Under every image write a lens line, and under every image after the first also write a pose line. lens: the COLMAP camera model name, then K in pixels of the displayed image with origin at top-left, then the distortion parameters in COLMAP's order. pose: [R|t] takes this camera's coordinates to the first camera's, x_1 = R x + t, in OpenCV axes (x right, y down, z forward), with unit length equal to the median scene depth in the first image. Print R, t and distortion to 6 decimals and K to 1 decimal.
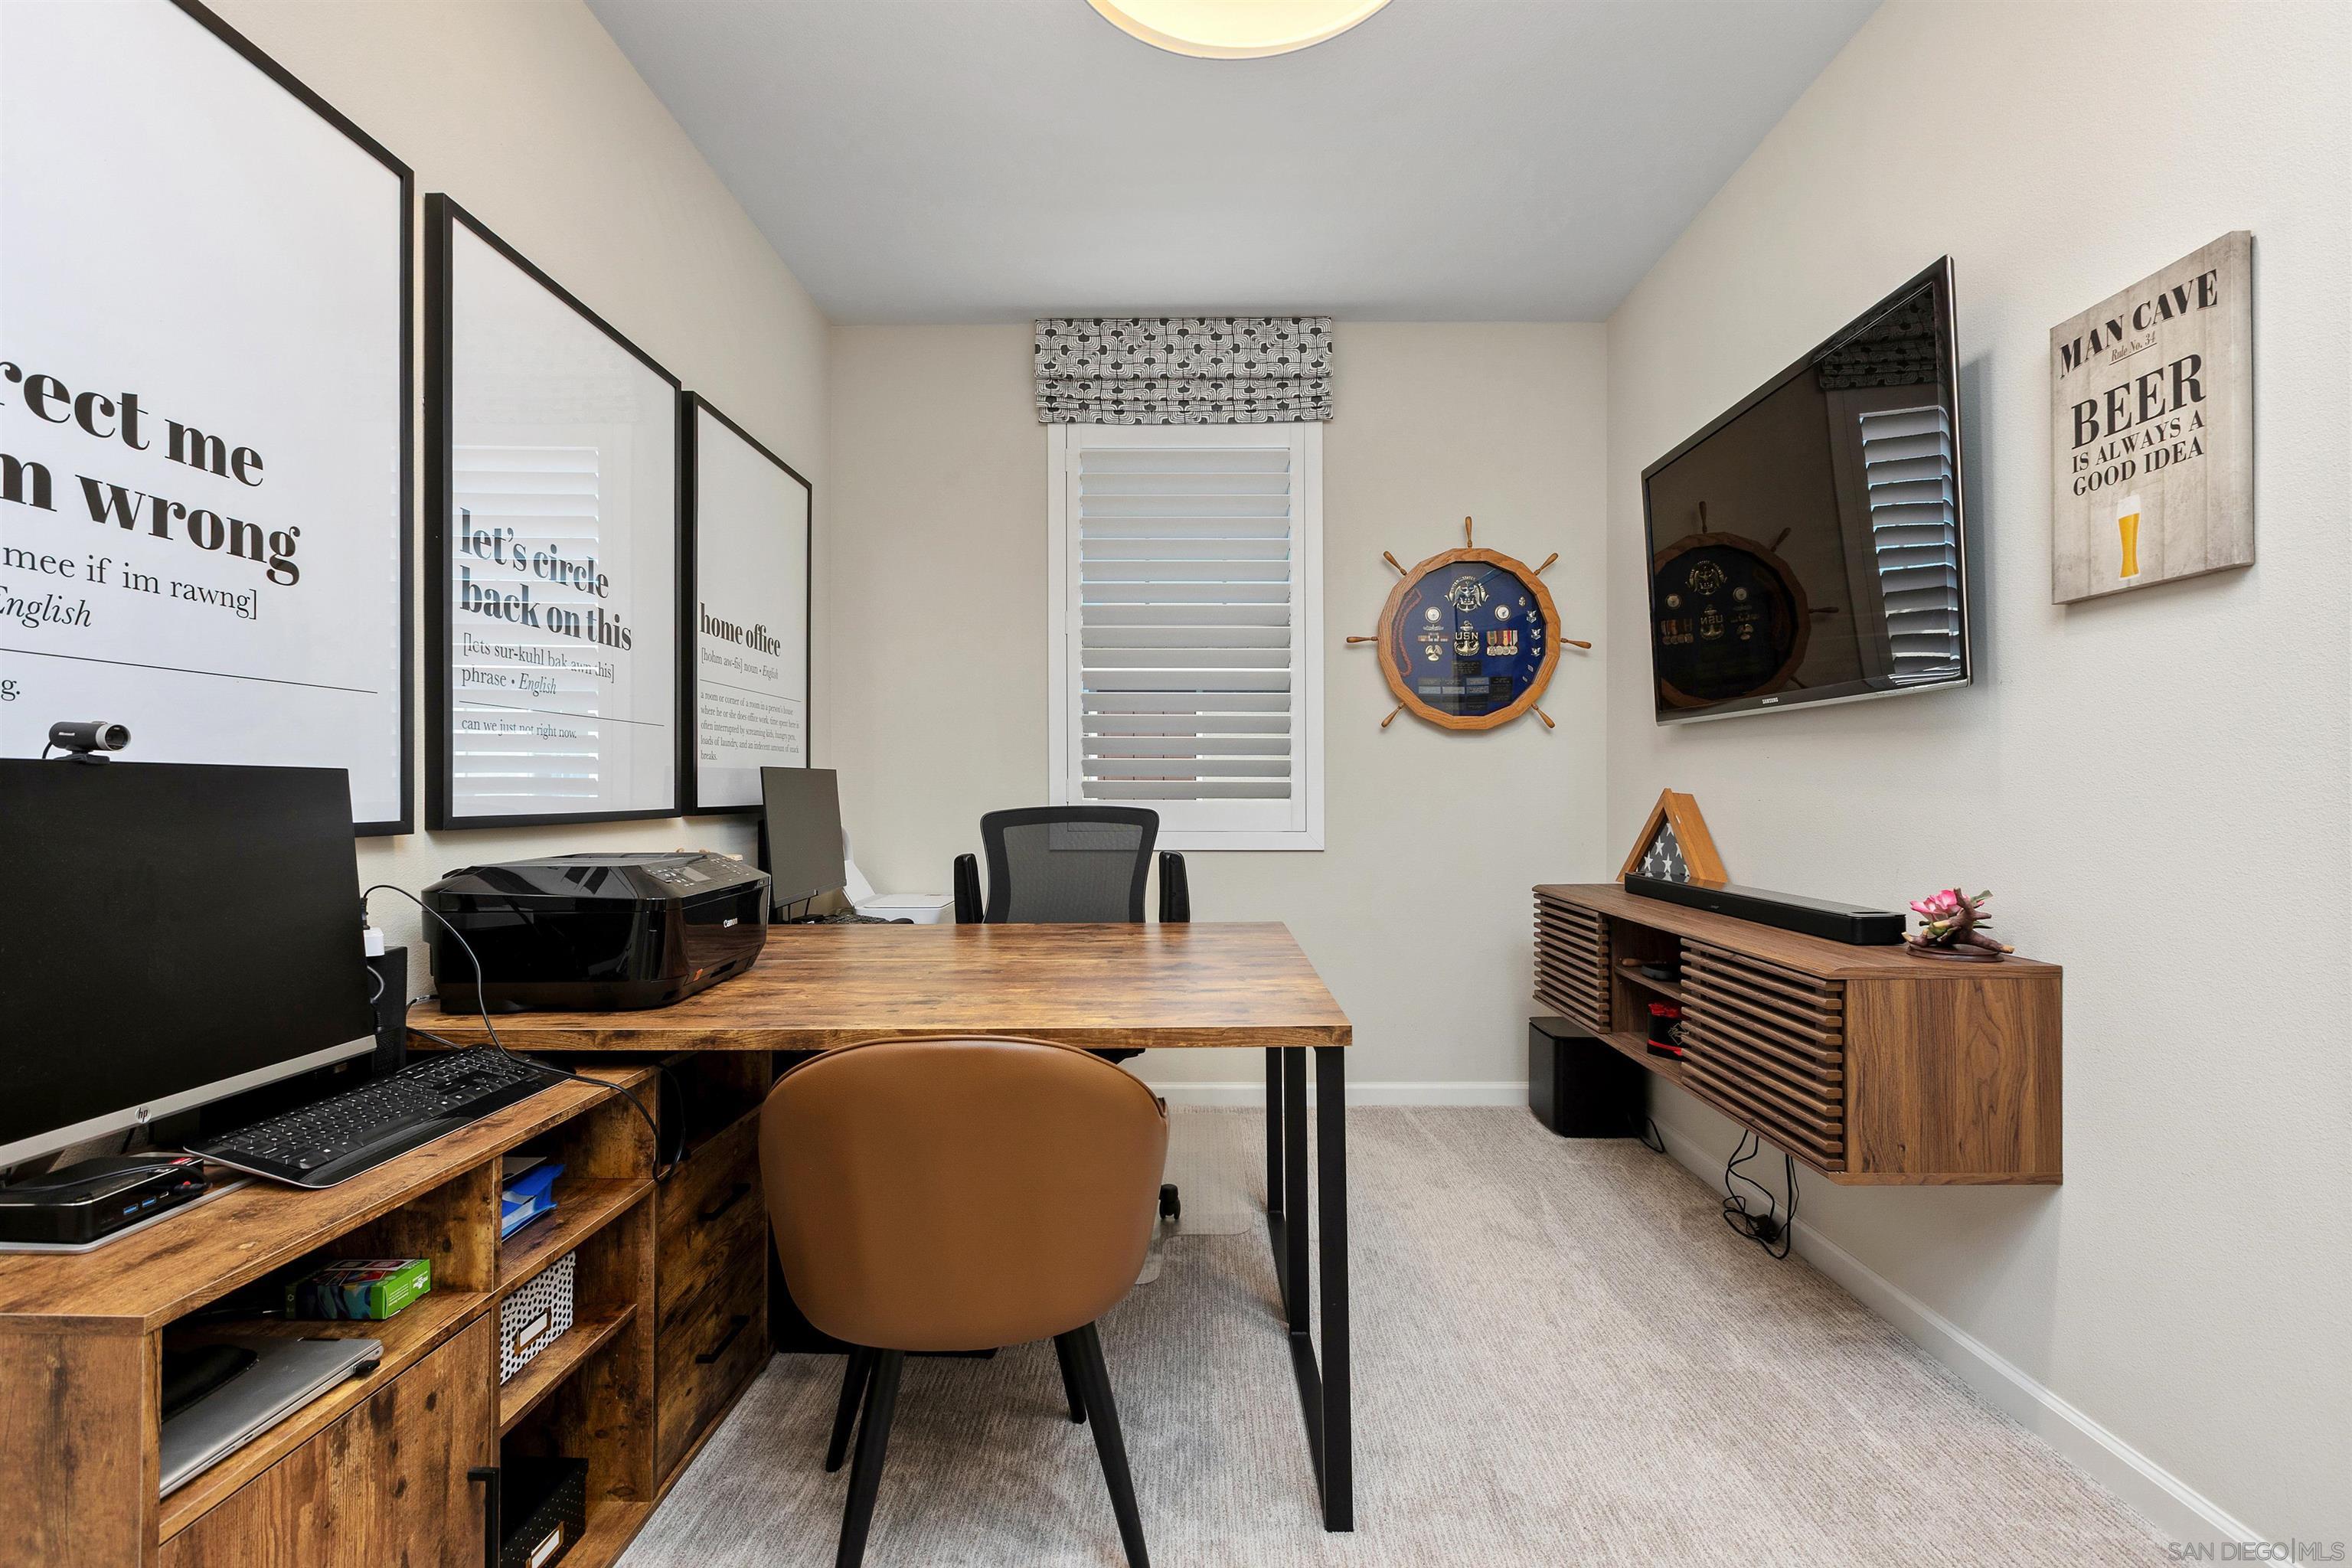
lens RADIAL K [[1047.3, 0, 1180.9], [0, 1047.3, 793.8], [0, 0, 1]] dist [0.011757, -0.001688]
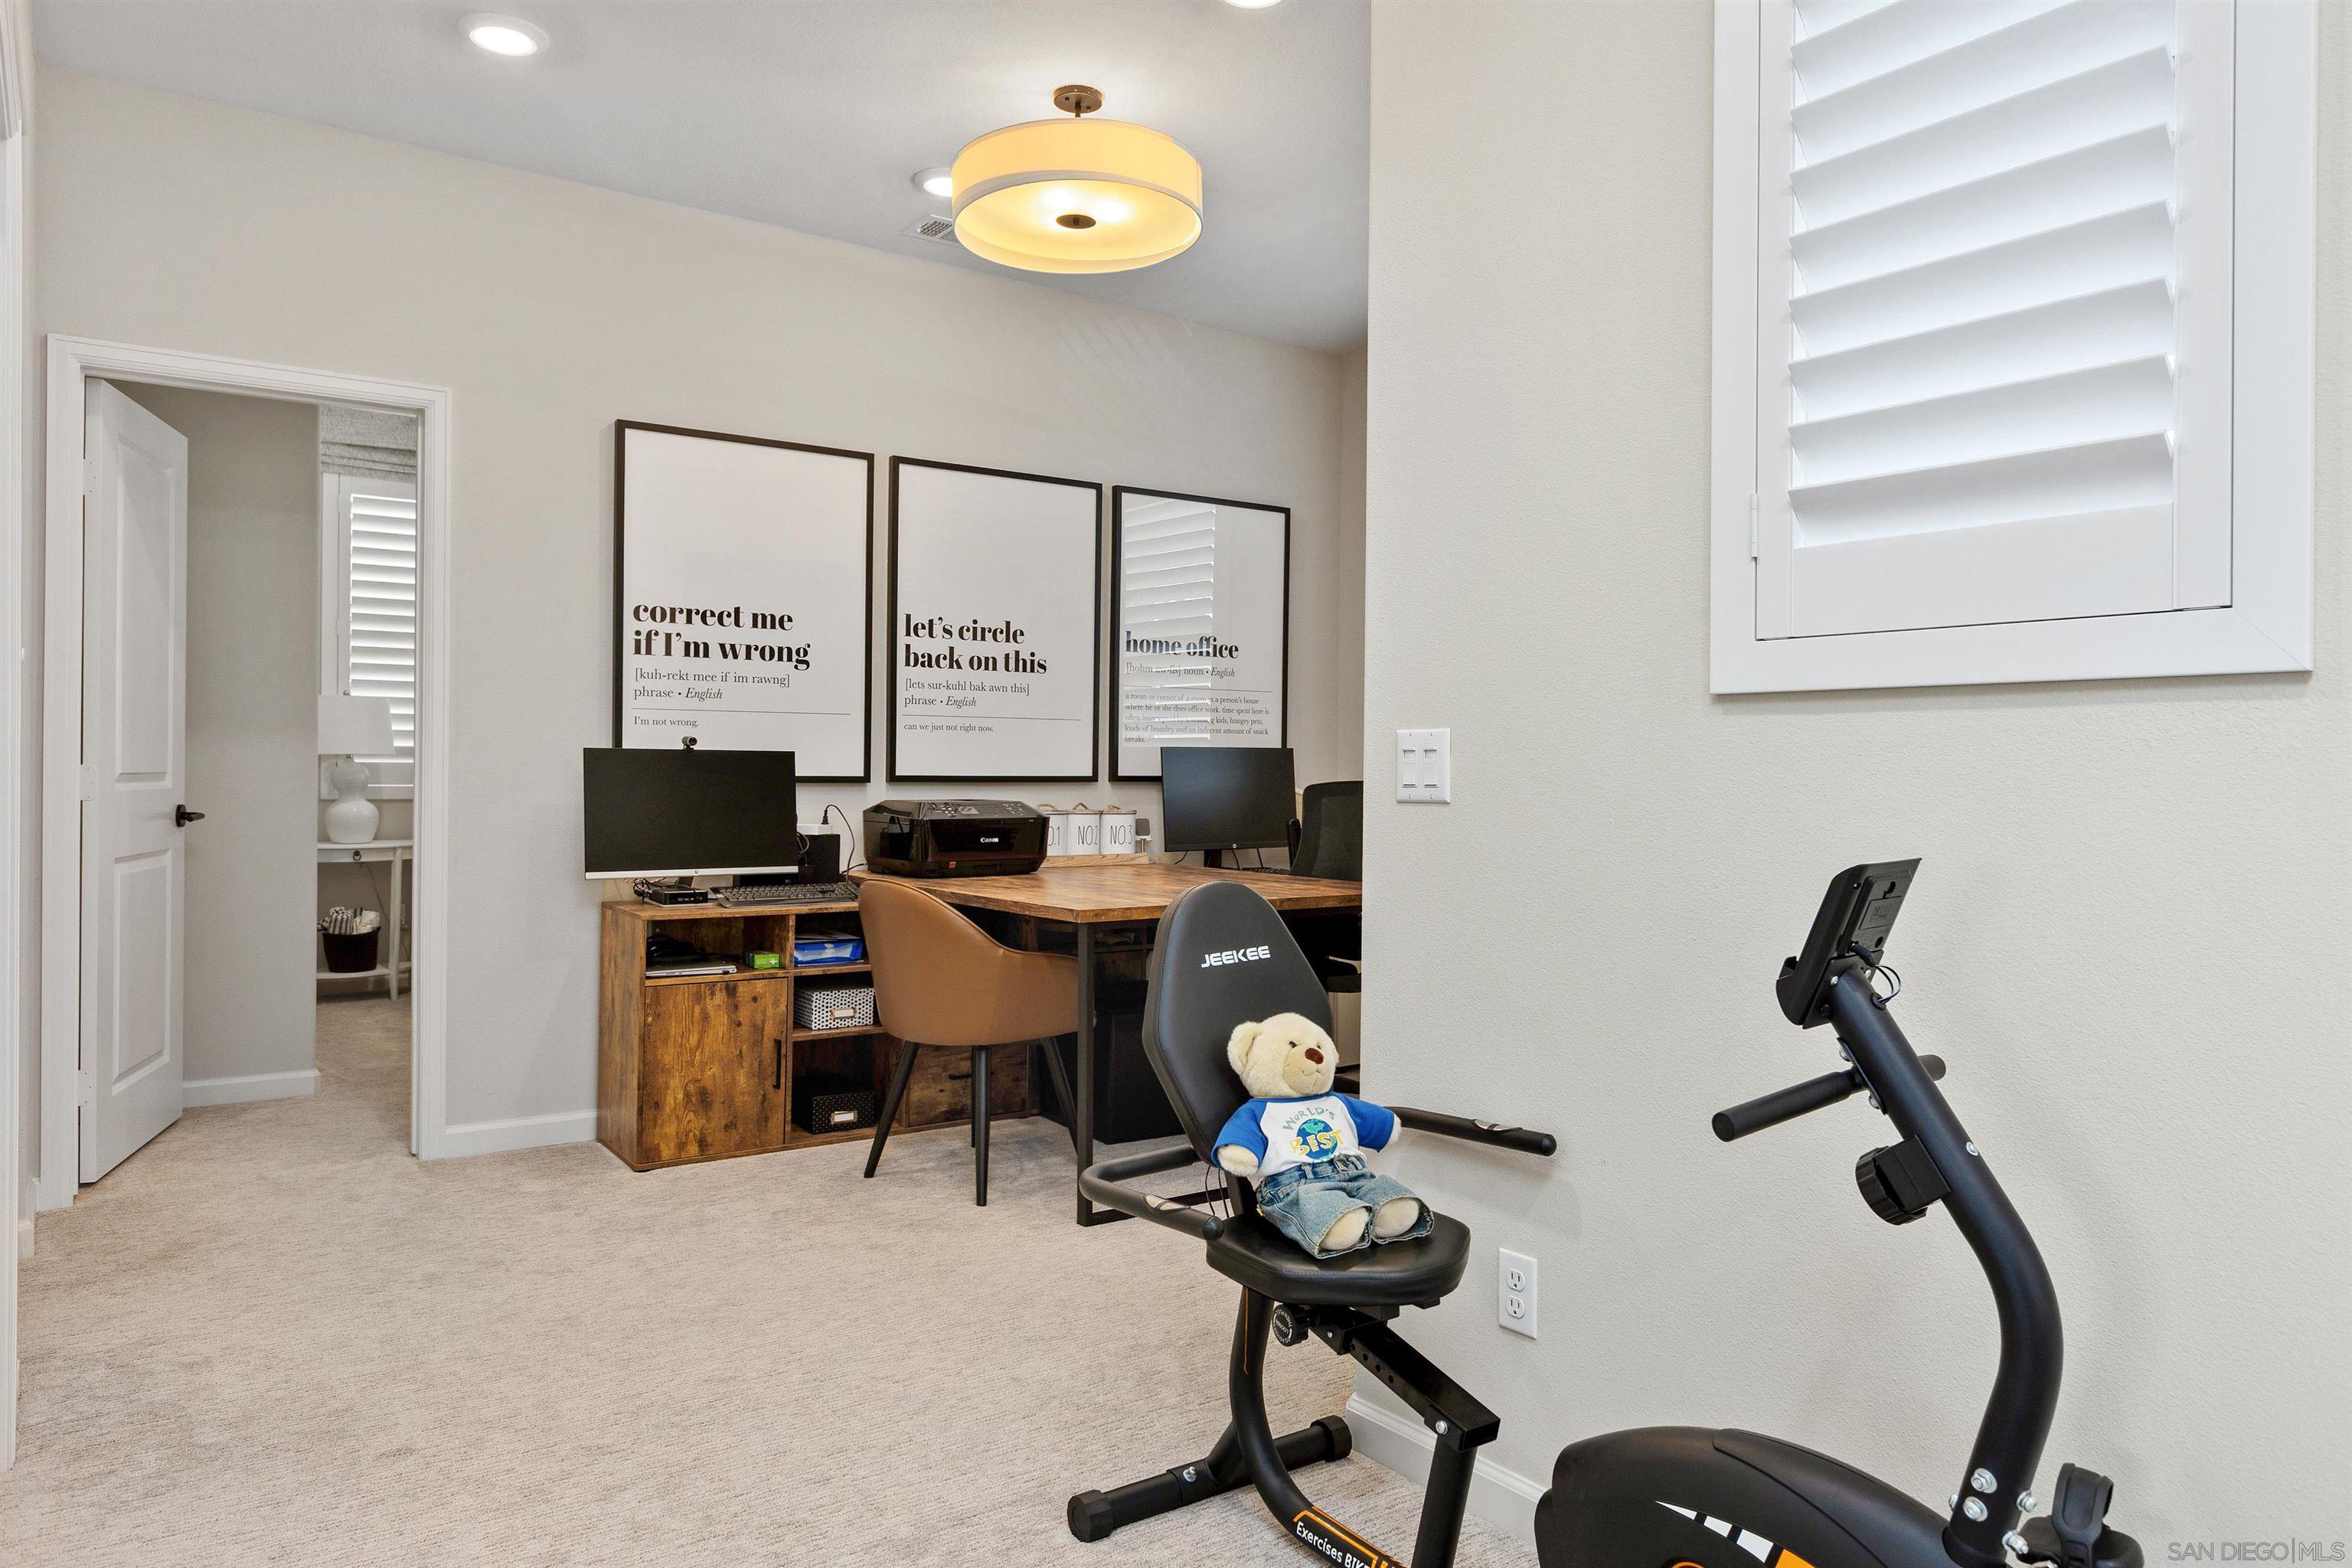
lens RADIAL K [[1541.2, 0, 1185.9], [0, 1541.2, 772.7], [0, 0, 1]] dist [0.012844, 0.001990]
pose [[0.597433, 0.008917, -0.801869, 2.428888], [-0.011903, 0.999927, 0.002251, 0.004980], [0.801830, 0.008199, 0.597496, -0.333855]]
